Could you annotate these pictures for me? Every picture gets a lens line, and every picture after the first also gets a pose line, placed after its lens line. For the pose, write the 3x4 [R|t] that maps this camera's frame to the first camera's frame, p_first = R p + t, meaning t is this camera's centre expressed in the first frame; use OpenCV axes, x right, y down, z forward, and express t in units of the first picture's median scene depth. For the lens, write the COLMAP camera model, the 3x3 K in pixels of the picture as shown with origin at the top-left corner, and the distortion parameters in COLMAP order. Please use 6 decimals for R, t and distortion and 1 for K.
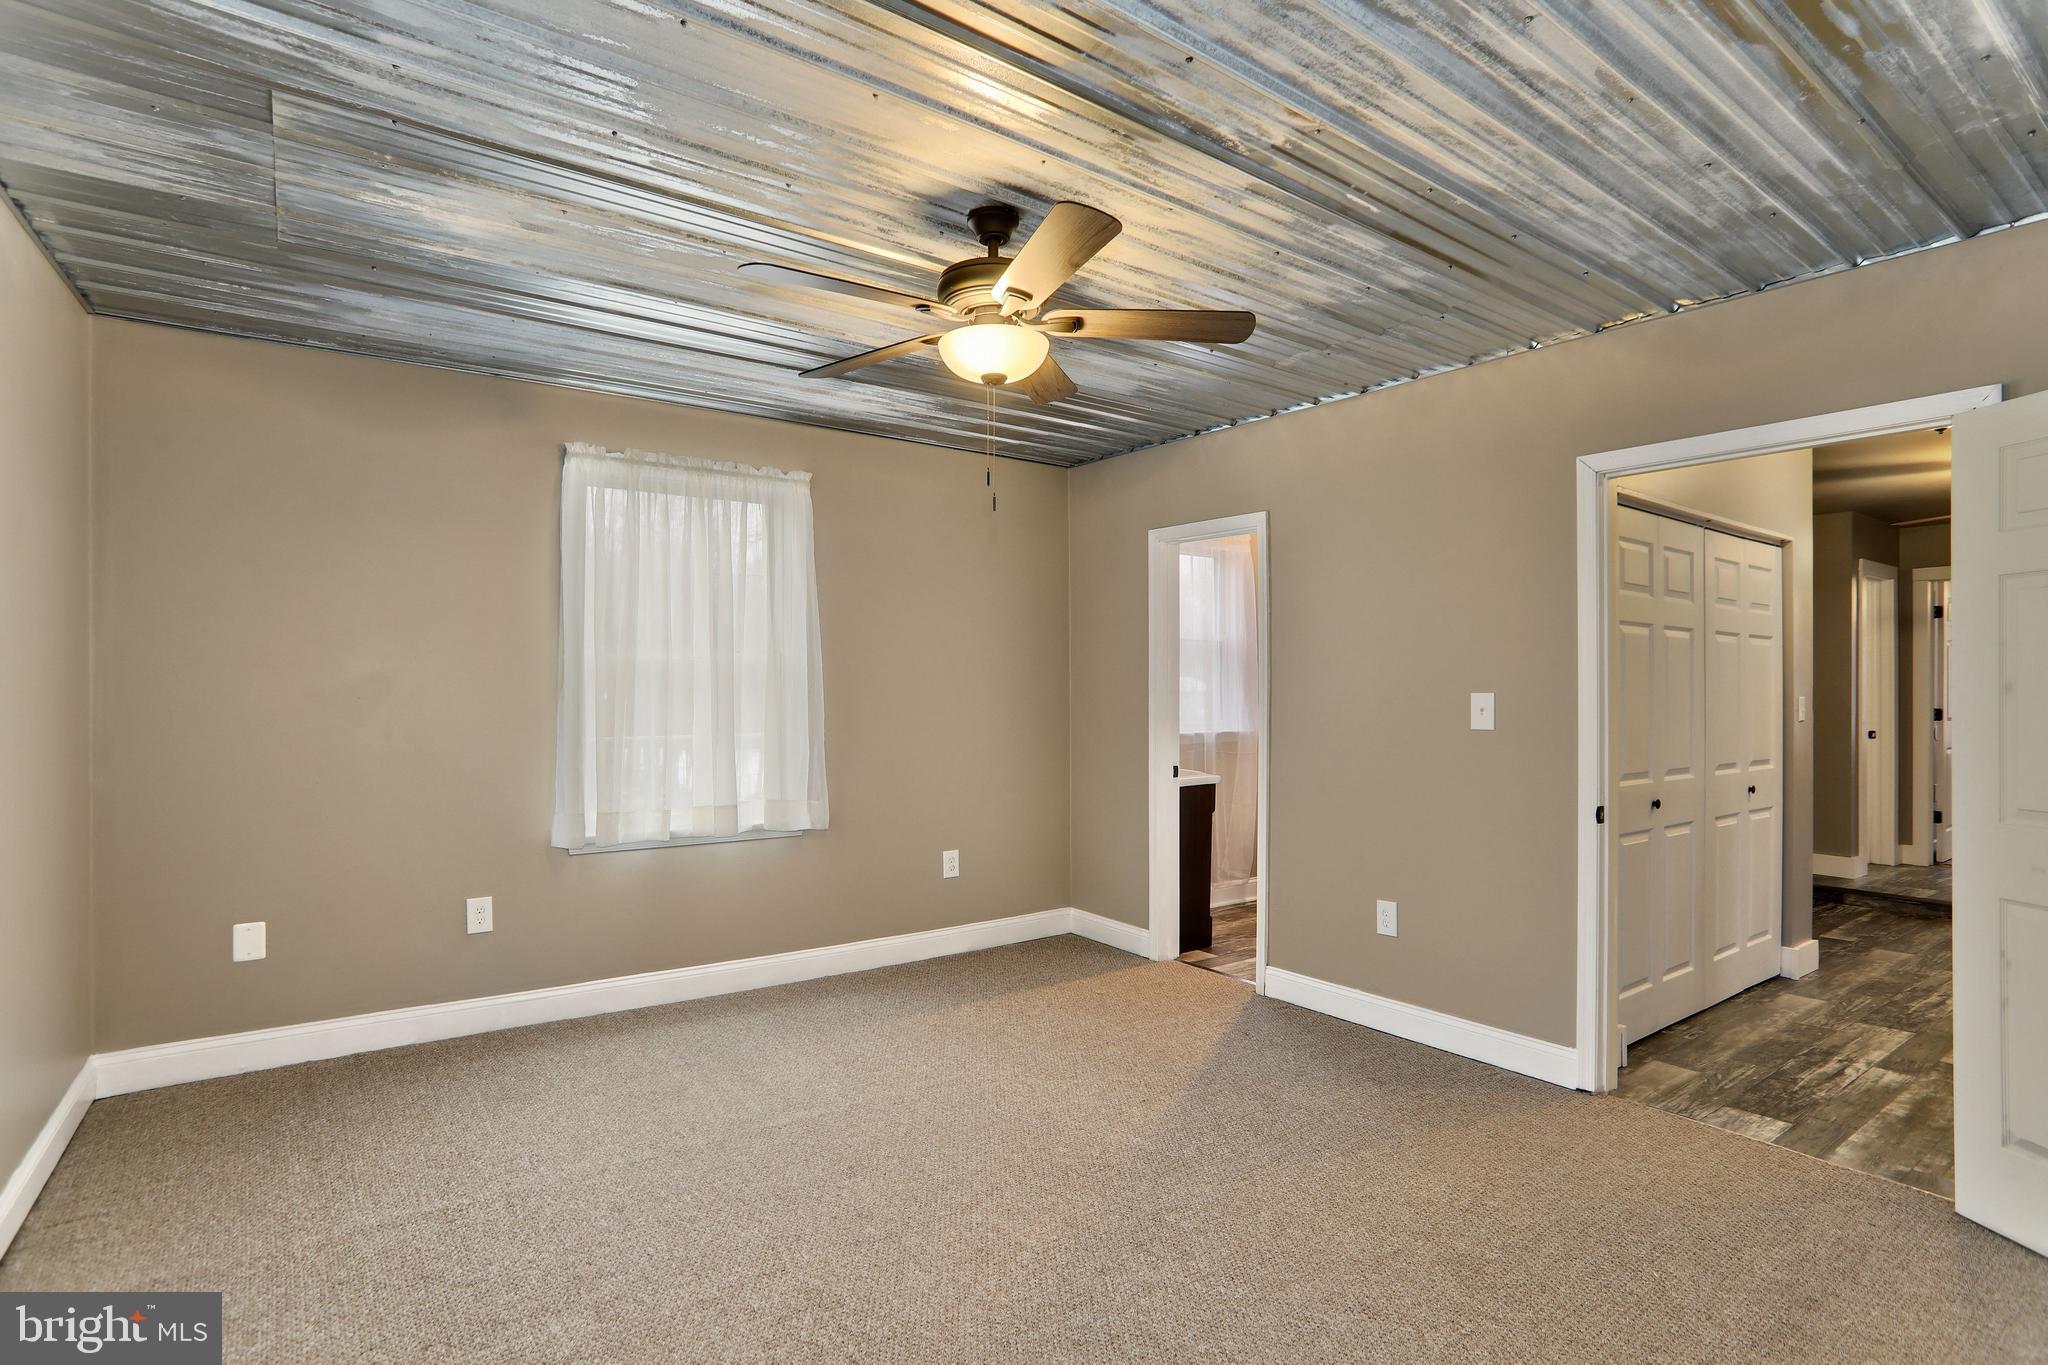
lens RADIAL K [[1006.0, 0, 1016.0], [0, 1006.0, 683.4], [0, 0, 1]] dist [-0.042648, 0.021640]
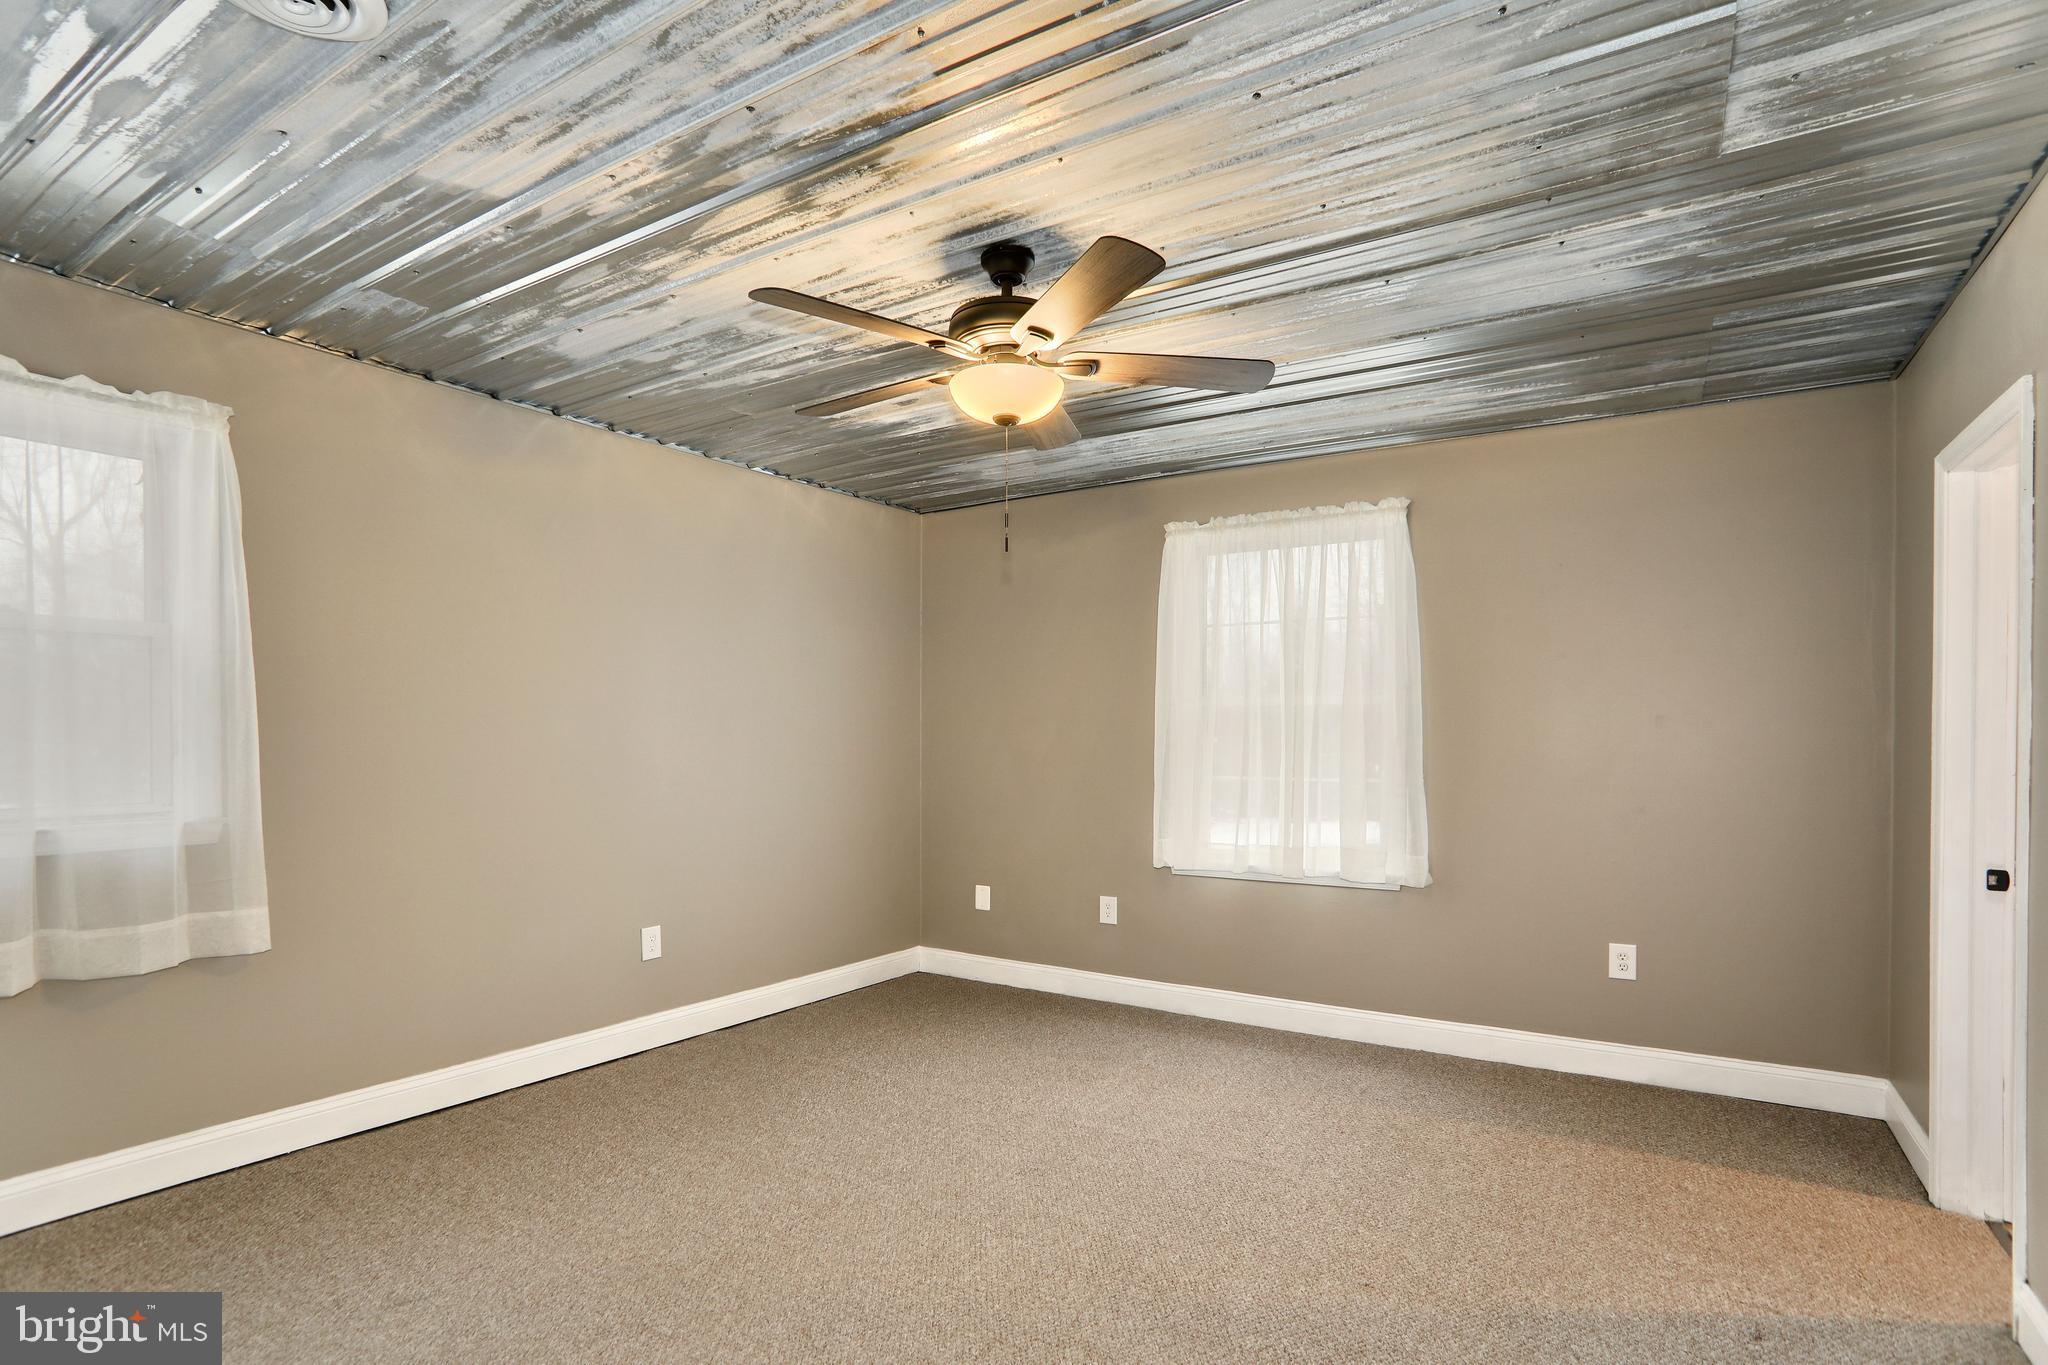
lens RADIAL K [[1006.0, 0, 1095.8], [0, 1006.0, 748.5], [0, 0, 1]] dist [-0.042648, 0.021640]
pose [[0.410617, 0.011819, -0.911731, 0.623431], [0.004922, 0.999873, 0.015178, 0.005068], [0.911795, -0.010720, 0.410506, 0.447786]]
